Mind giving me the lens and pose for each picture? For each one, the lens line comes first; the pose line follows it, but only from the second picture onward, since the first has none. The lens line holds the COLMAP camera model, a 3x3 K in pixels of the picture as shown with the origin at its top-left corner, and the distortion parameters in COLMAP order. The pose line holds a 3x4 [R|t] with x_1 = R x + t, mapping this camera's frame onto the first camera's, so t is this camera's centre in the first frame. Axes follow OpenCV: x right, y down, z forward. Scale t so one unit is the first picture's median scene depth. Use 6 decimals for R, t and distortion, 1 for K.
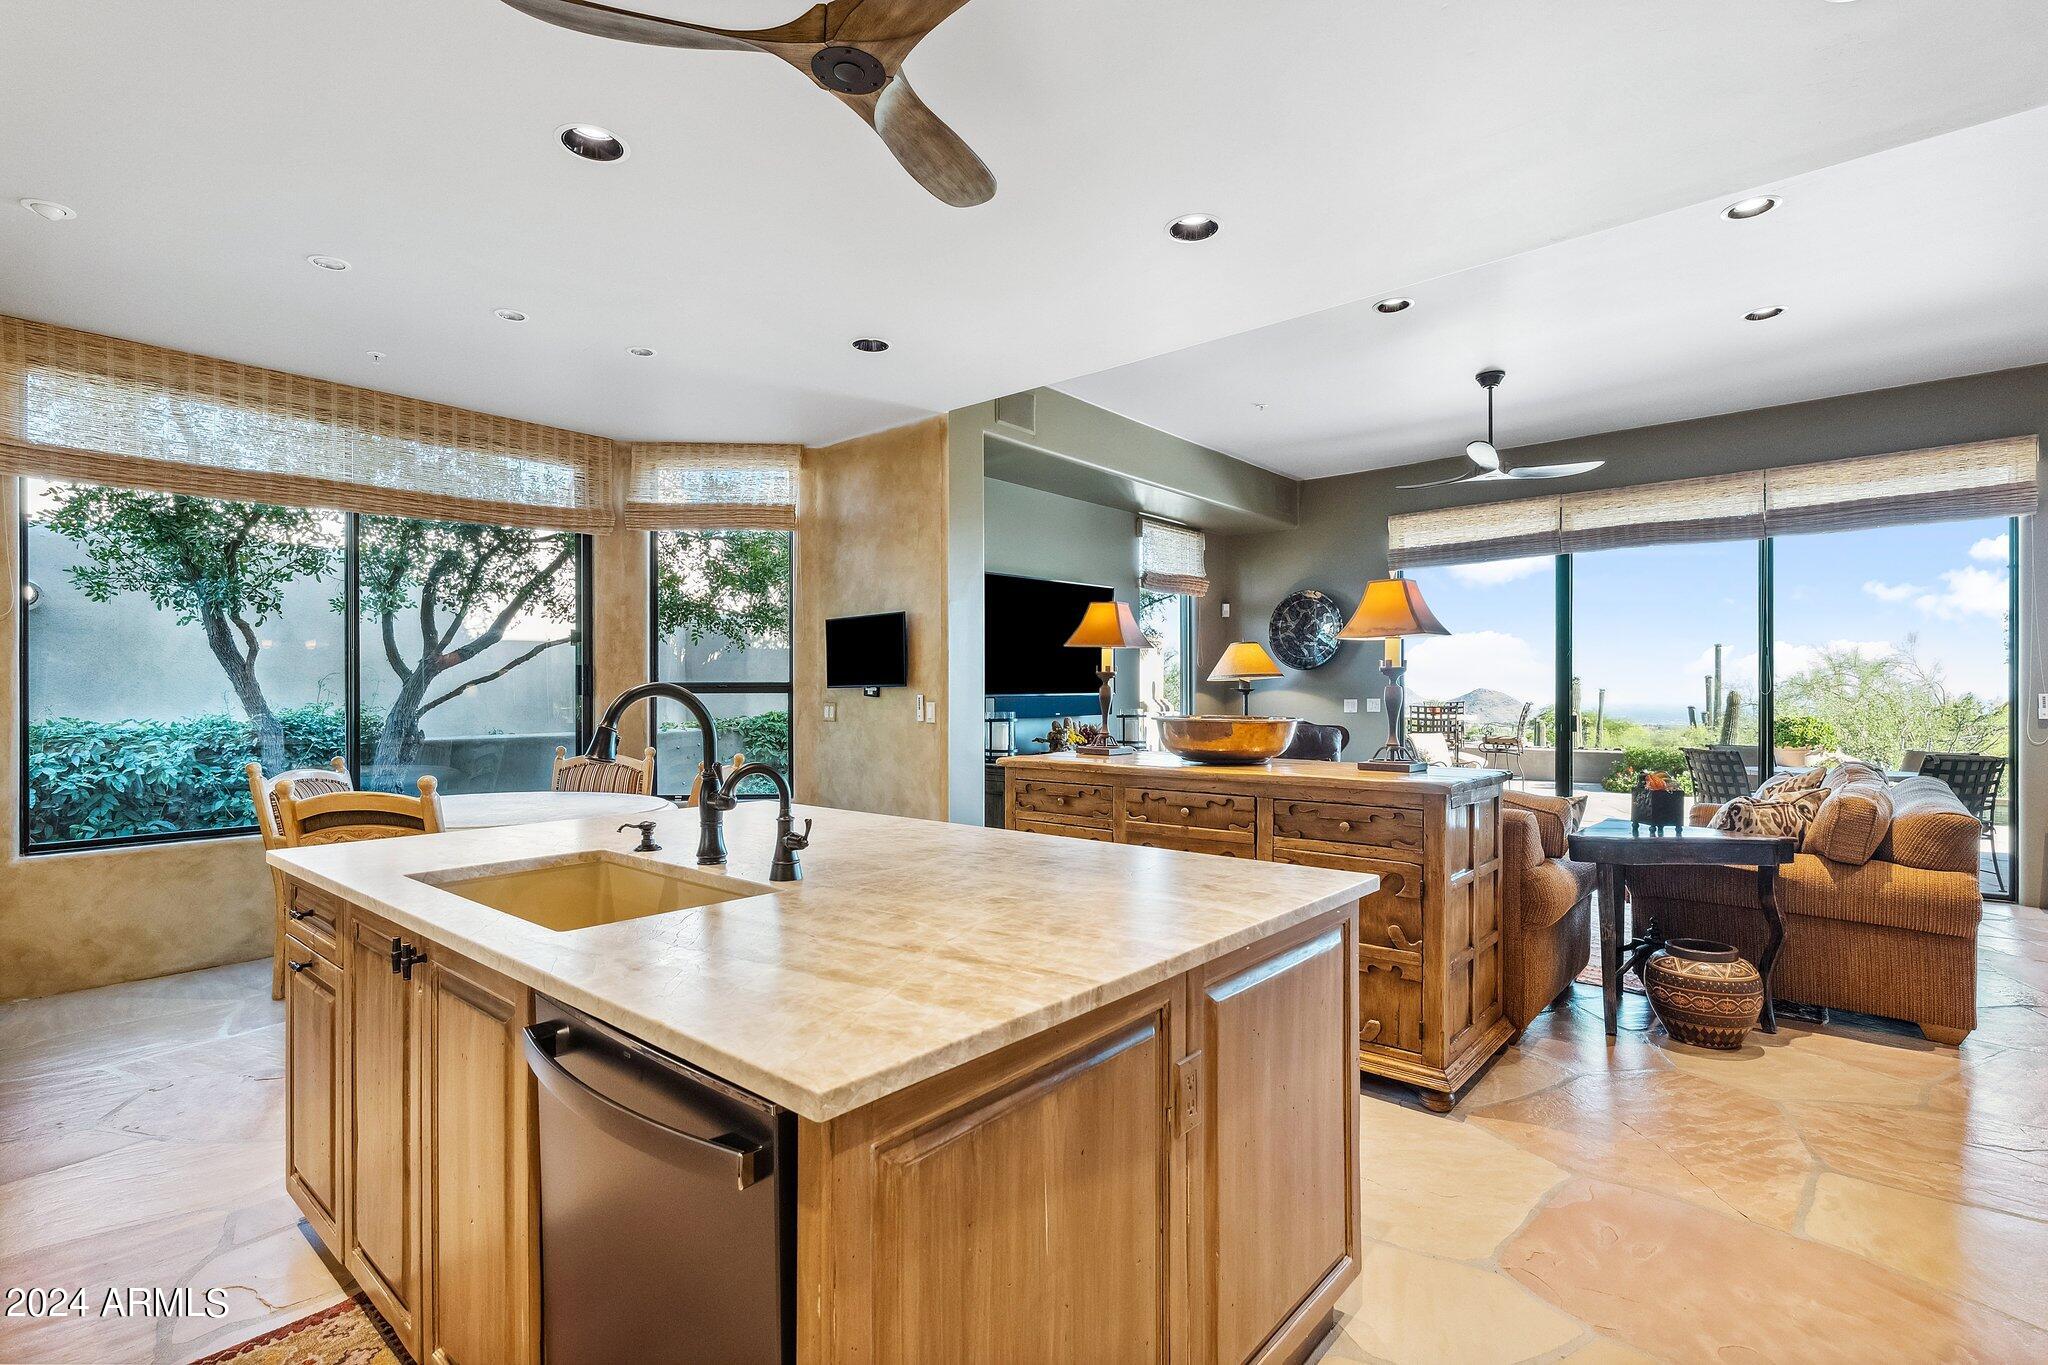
lens RADIAL K [[952.8, 0, 1032.6], [0, 952.8, 695.2], [0, 0, 1]] dist [0.001933, 0.000495]
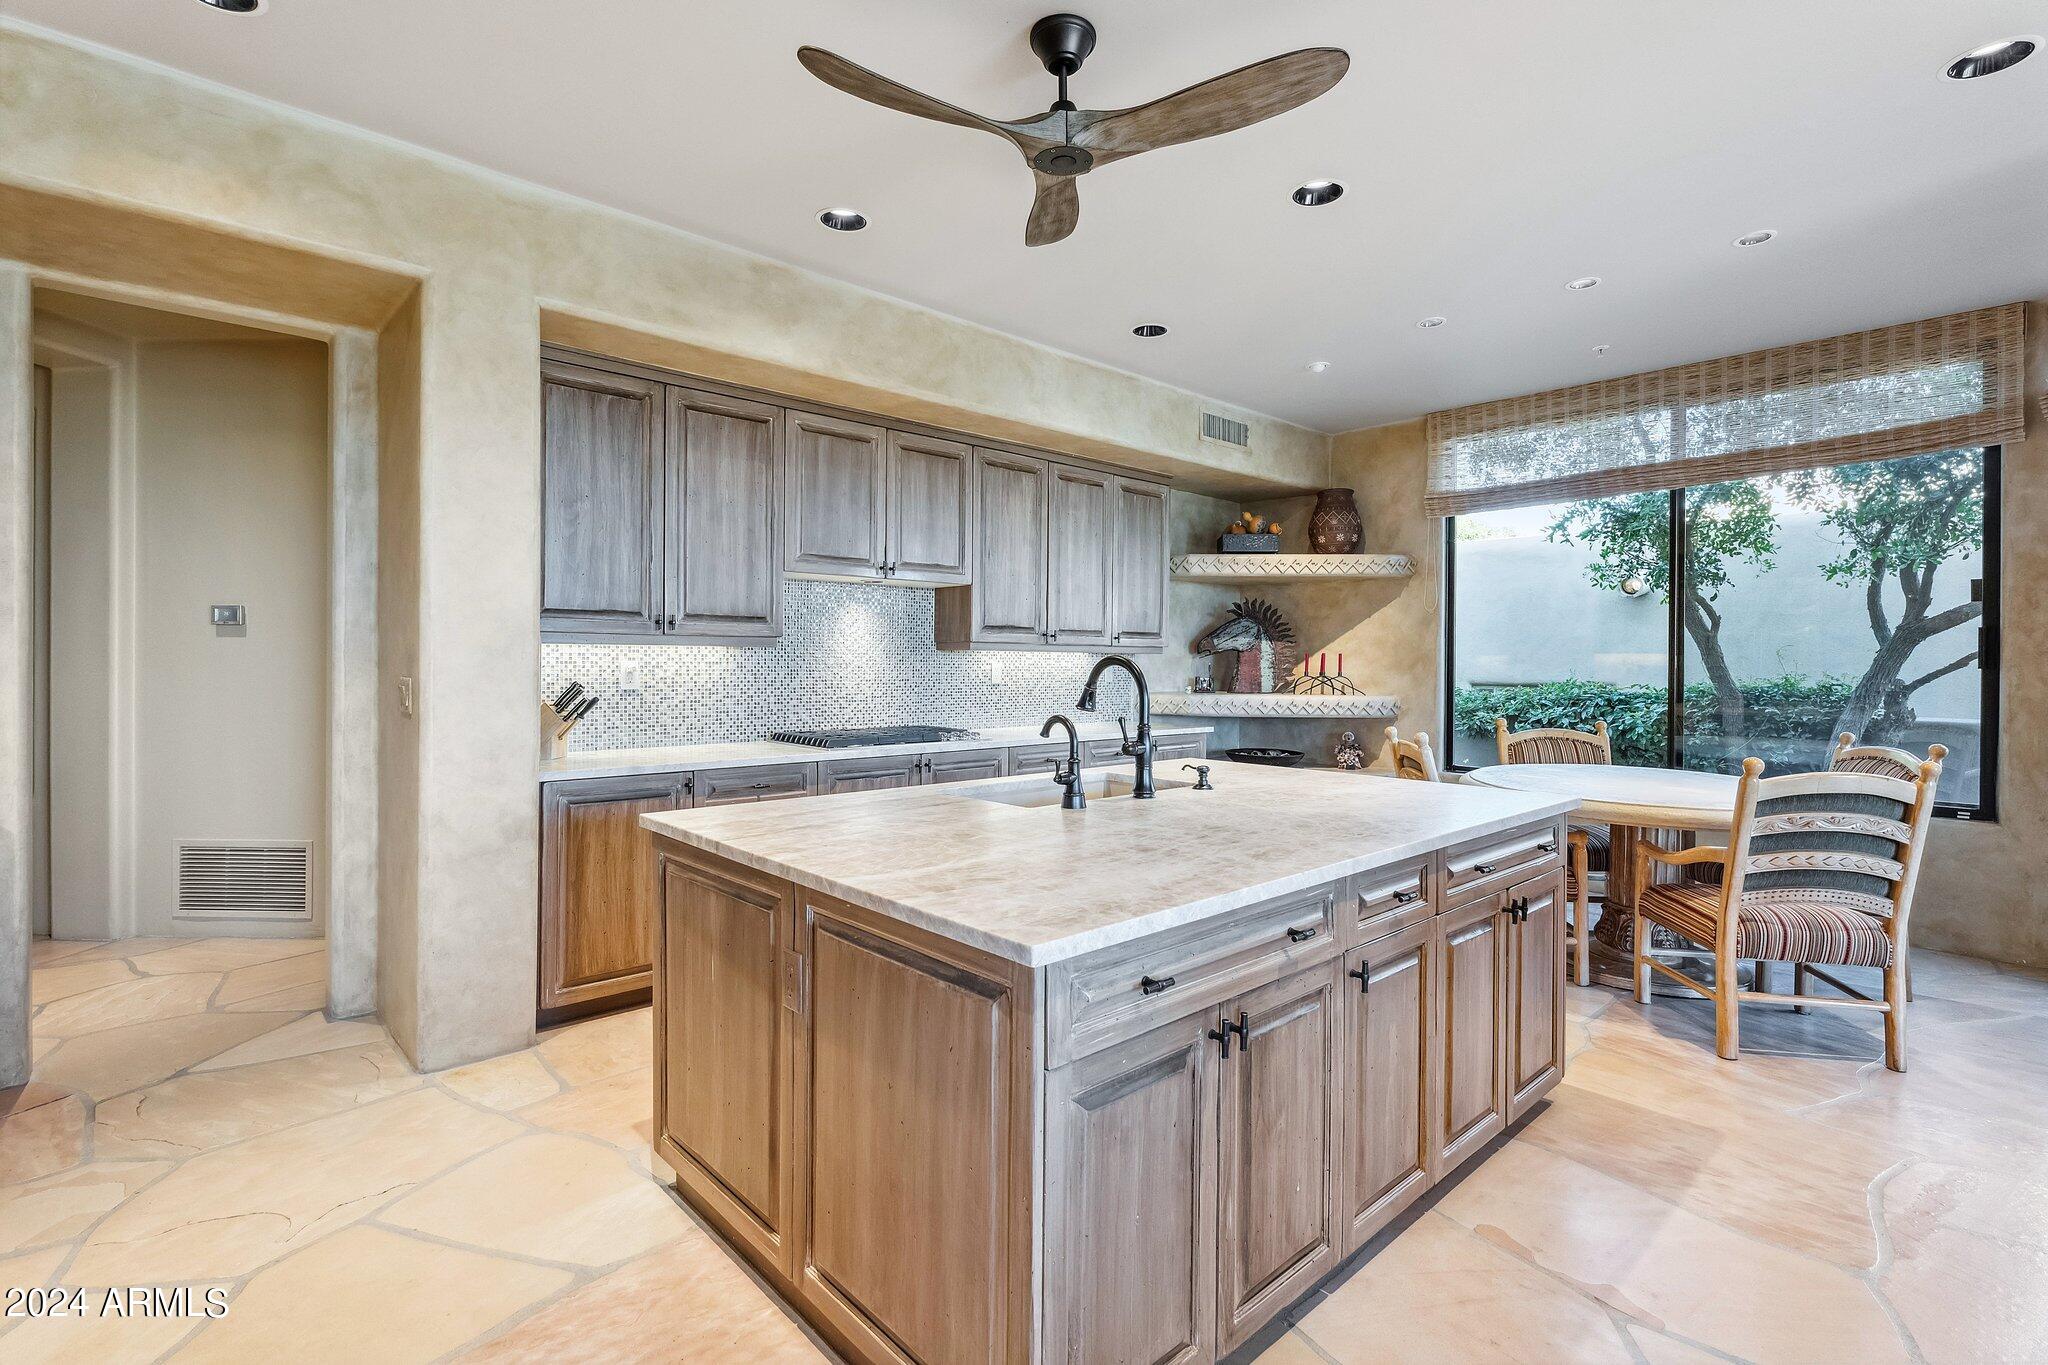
lens RADIAL K [[957.4, 0, 1019.3], [0, 957.4, 662.6], [0, 0, 1]] dist [0.003700, 0.000226]
pose [[-0.117332, 0.005349, -0.993078, 0.339575], [-0.008176, 0.999946, 0.006352, -0.003459], [0.993059, 0.008864, -0.117281, 0.352448]]
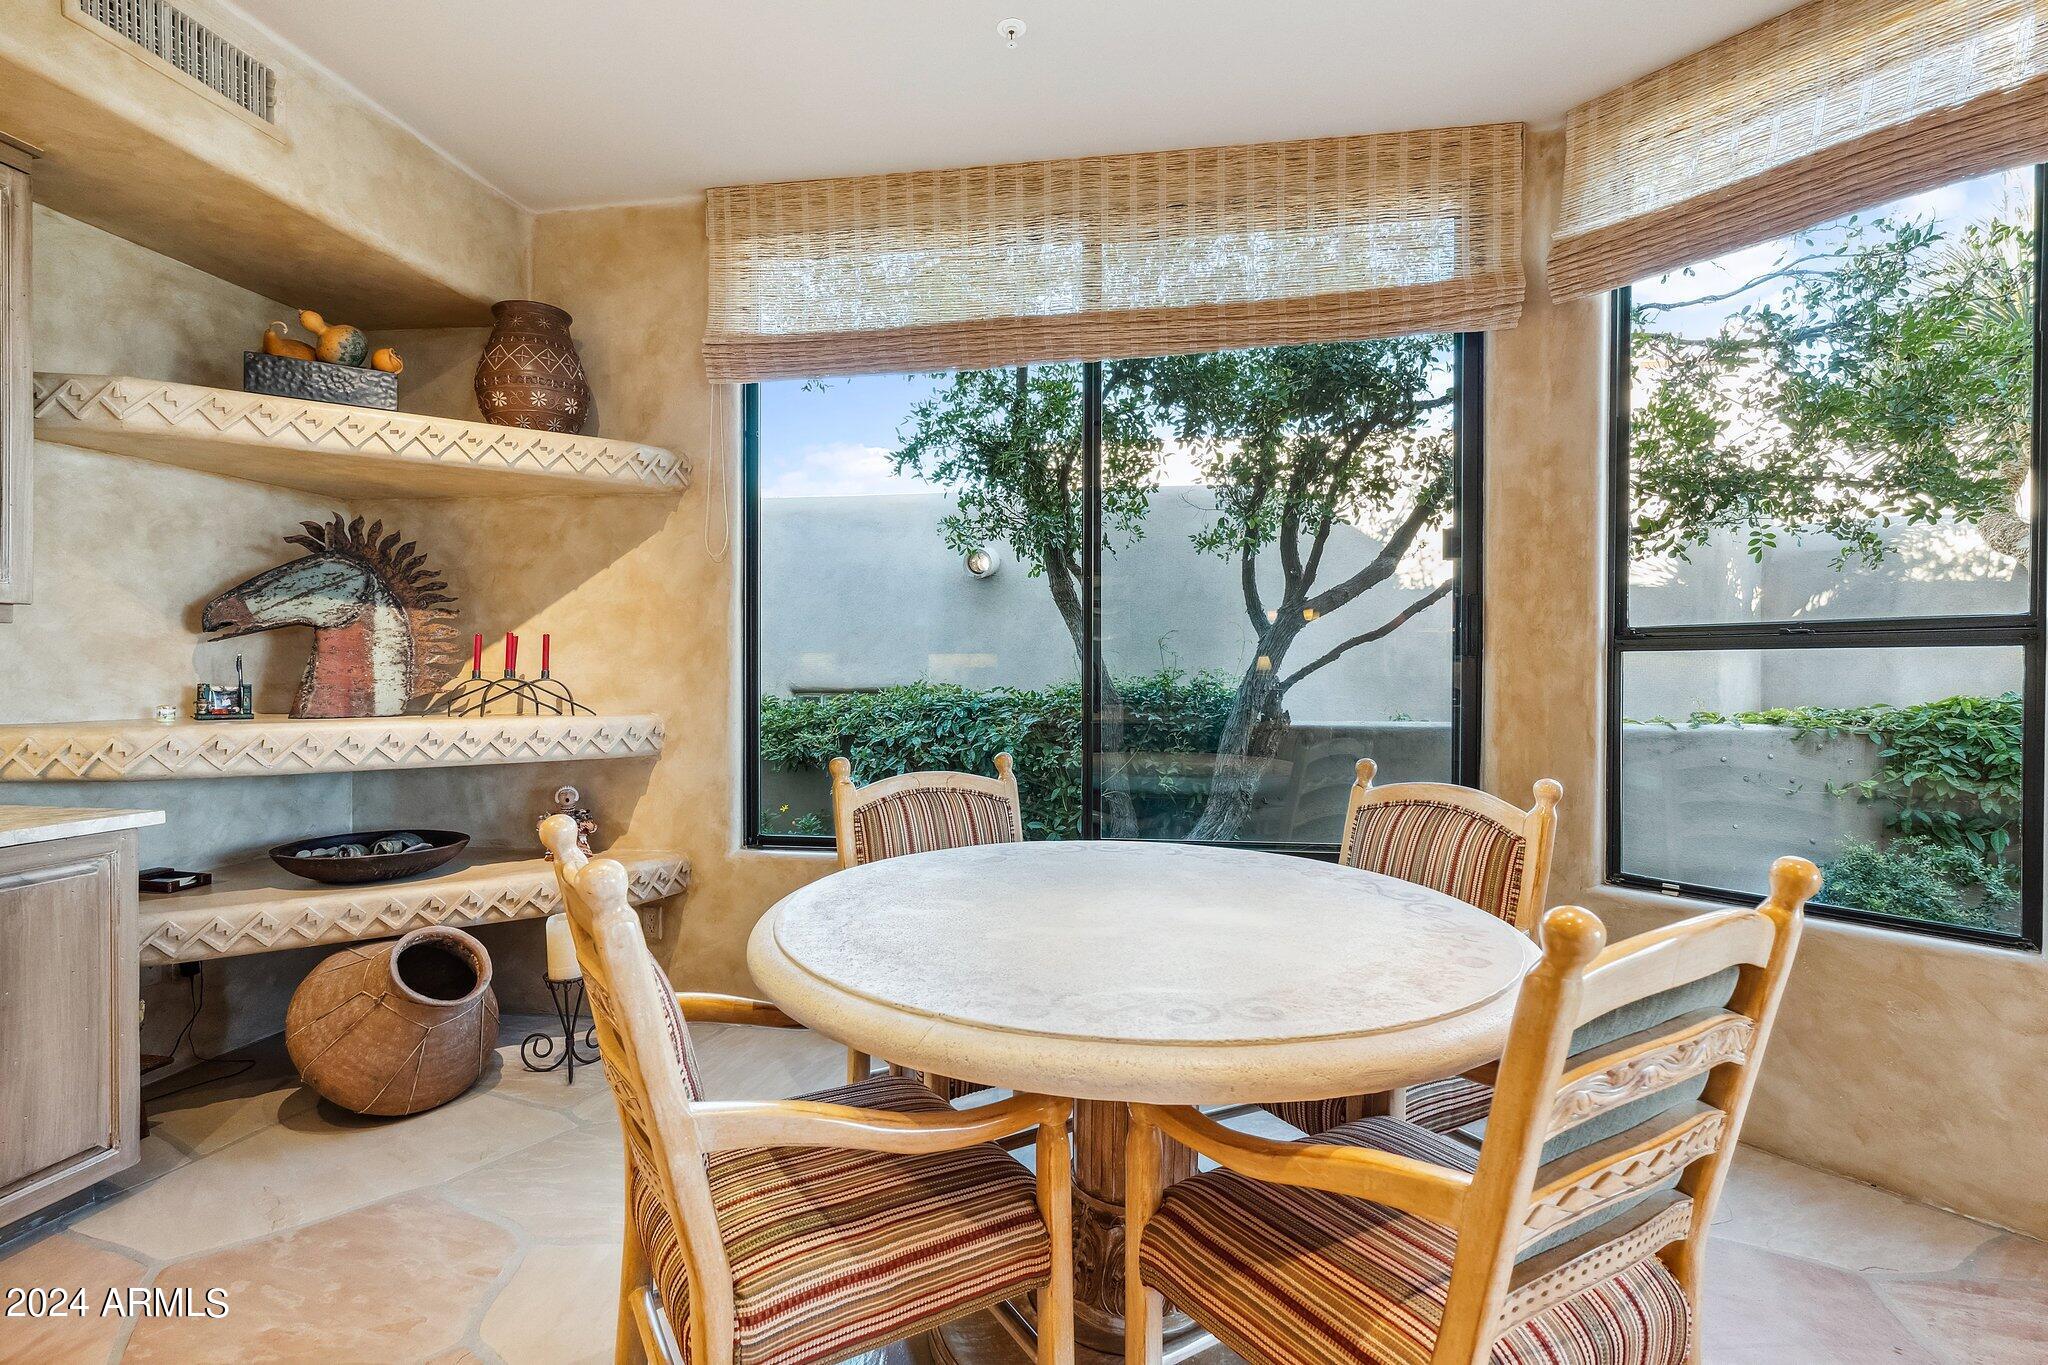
lens RADIAL K [[979.8, 0, 1024.6], [0, 979.8, 673.2], [0, 0, 1]] dist [0.007480, 0.000618]
pose [[0.521717, 0.006151, -0.853096, -0.146323], [-0.005464, 0.999978, 0.003868, 0.008625], [0.853101, 0.002643, 0.521739, 0.523092]]
